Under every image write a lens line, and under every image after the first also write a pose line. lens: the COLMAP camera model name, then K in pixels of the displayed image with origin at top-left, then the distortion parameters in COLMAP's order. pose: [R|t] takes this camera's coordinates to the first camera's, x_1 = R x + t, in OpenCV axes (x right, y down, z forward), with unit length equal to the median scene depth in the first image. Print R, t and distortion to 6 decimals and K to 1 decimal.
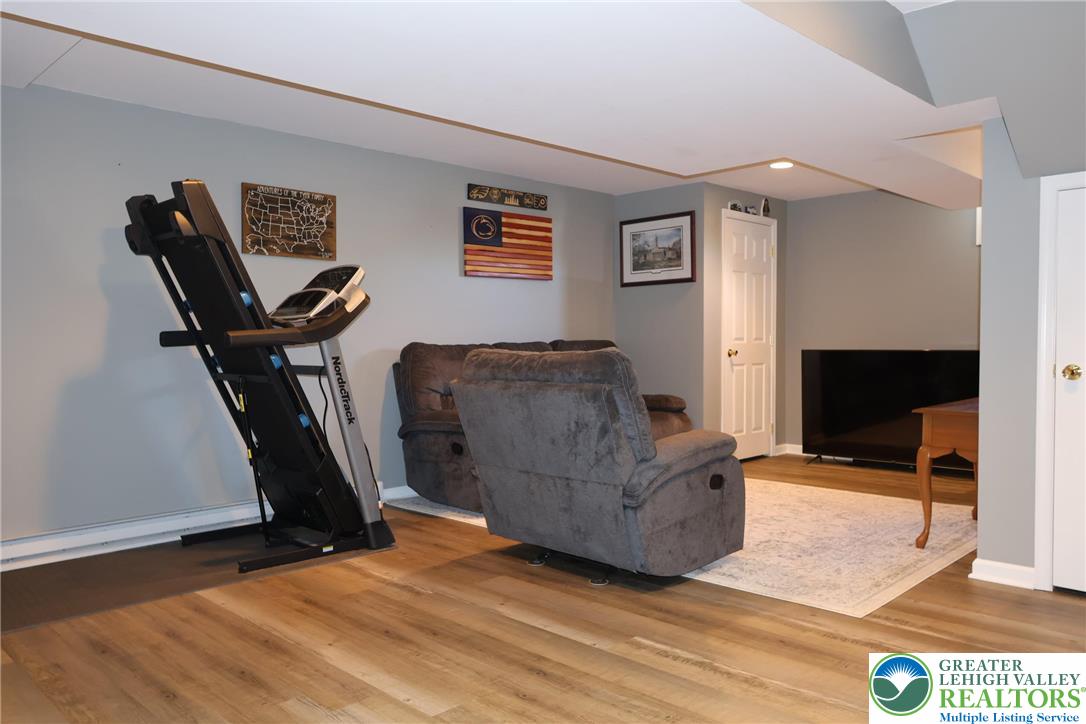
lens RADIAL K [[805.7, 0, 543.0], [0, 805.7, 362.0], [0, 0, 1]] dist [-0.004375, -0.000320]
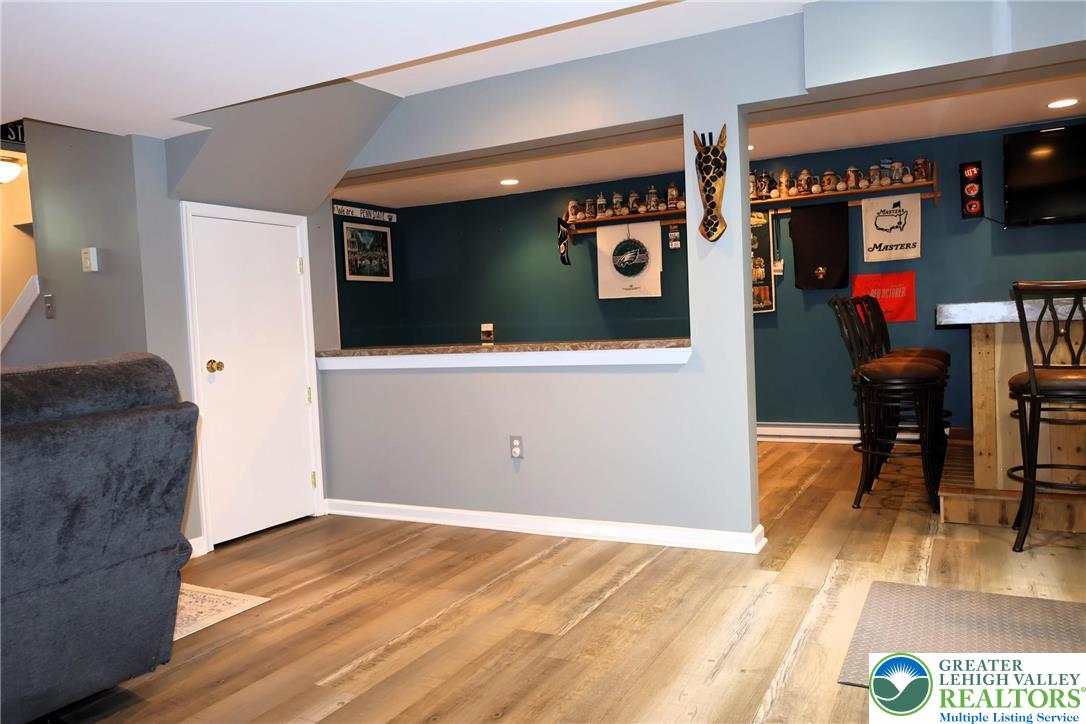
lens RADIAL K [[805.7, 0, 543.0], [0, 805.7, 362.0], [0, 0, 1]] dist [-0.004375, -0.000320]
pose [[-0.280231, -0.029400, 0.959482, -0.765384], [0.071564, 0.996110, 0.051424, -0.024317], [-0.957261, 0.083075, -0.277037, 0.989516]]
